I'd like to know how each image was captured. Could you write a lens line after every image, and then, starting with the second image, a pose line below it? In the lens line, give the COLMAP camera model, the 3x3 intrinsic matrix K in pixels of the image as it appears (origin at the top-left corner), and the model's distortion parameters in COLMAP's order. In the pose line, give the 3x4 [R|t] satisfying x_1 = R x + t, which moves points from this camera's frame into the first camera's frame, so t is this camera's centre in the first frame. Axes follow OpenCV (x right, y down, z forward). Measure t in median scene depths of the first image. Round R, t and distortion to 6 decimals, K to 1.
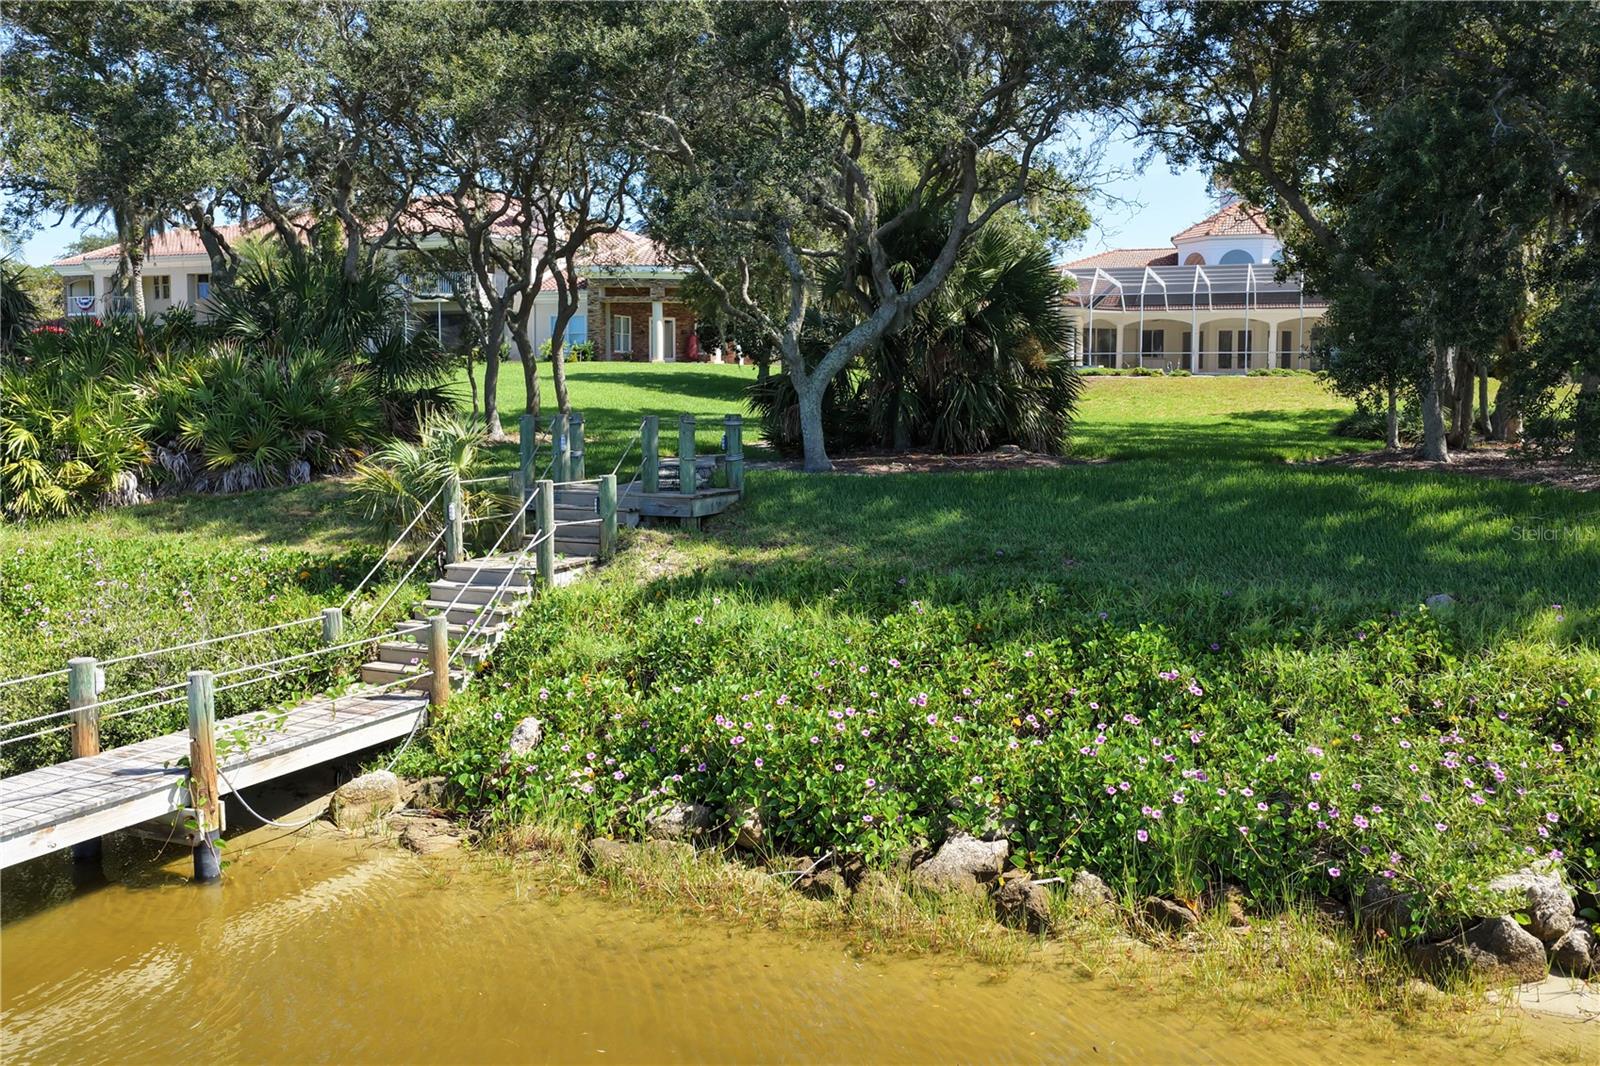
lens RADIAL K [[1376.7, 0, 830.9], [0, 1376.7, 493.1], [0, 0, 1]] dist [-0.014892, 0.017694]
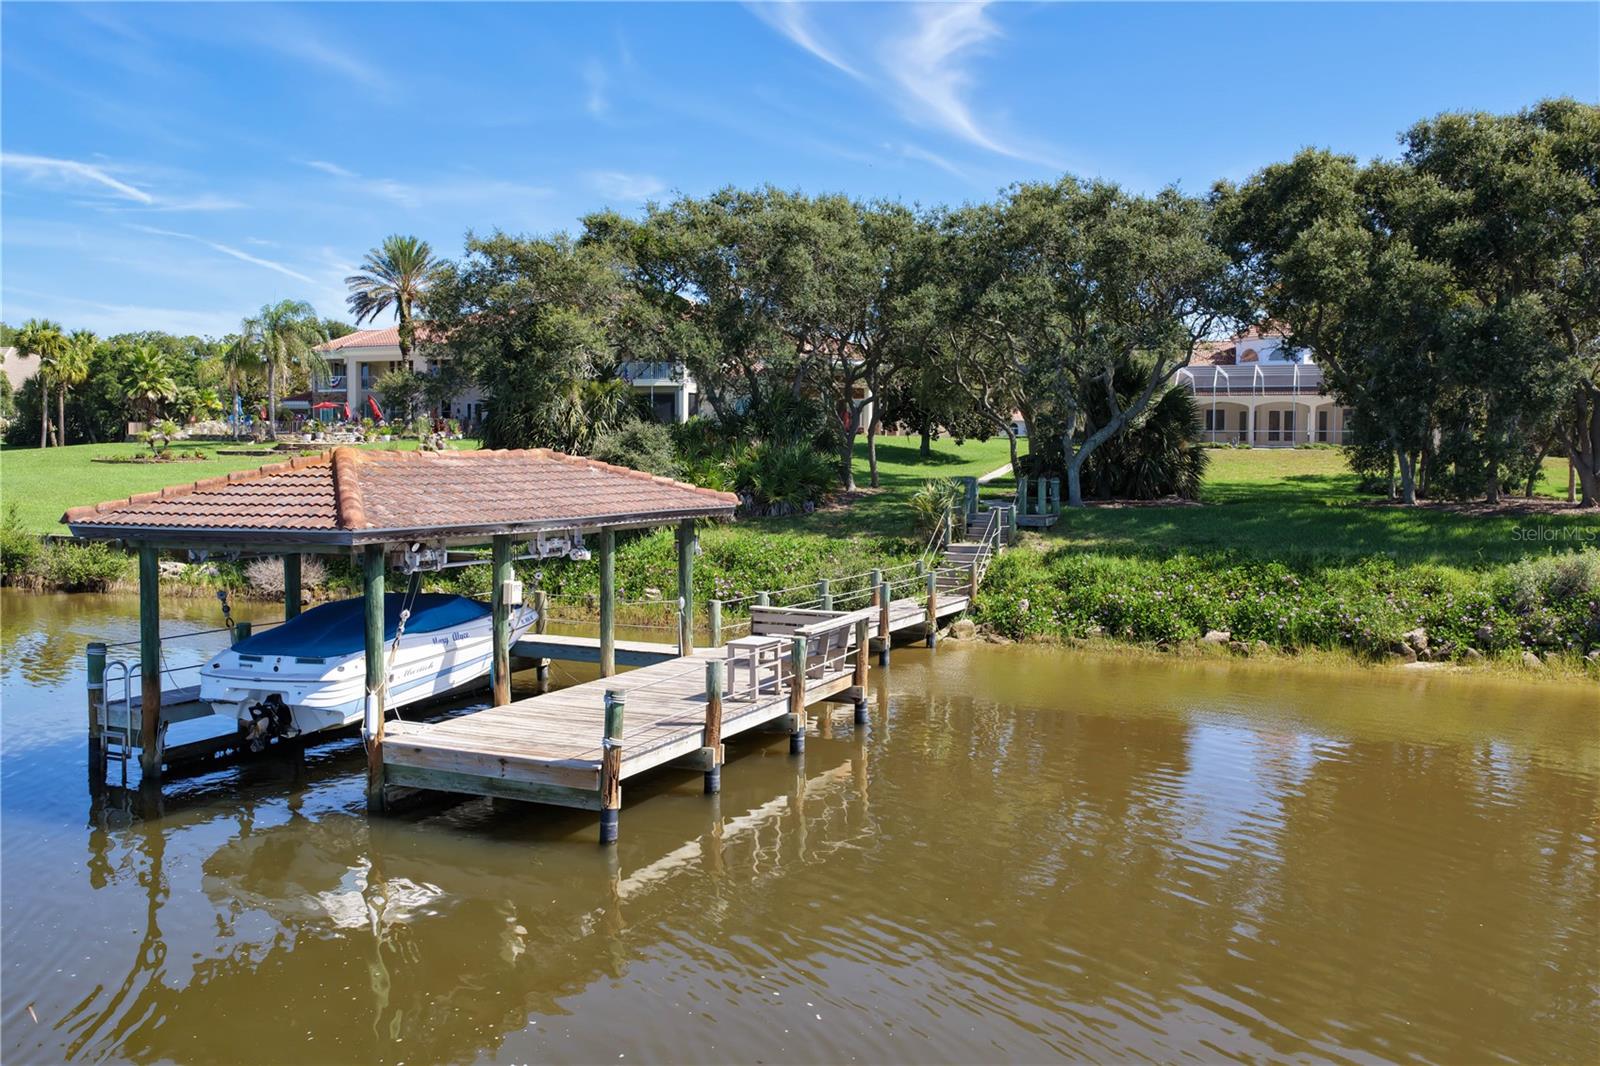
lens RADIAL K [[1376.7, 0, 831.4], [0, 1376.7, 533.5], [0, 0, 1]] dist [-0.014892, 0.017694]
pose [[0.999779, 0.005455, -0.020307, -0.535644], [-0.005738, 0.999887, -0.013896, 0.083460], [0.020229, 0.014009, 0.999697, -1.548205]]
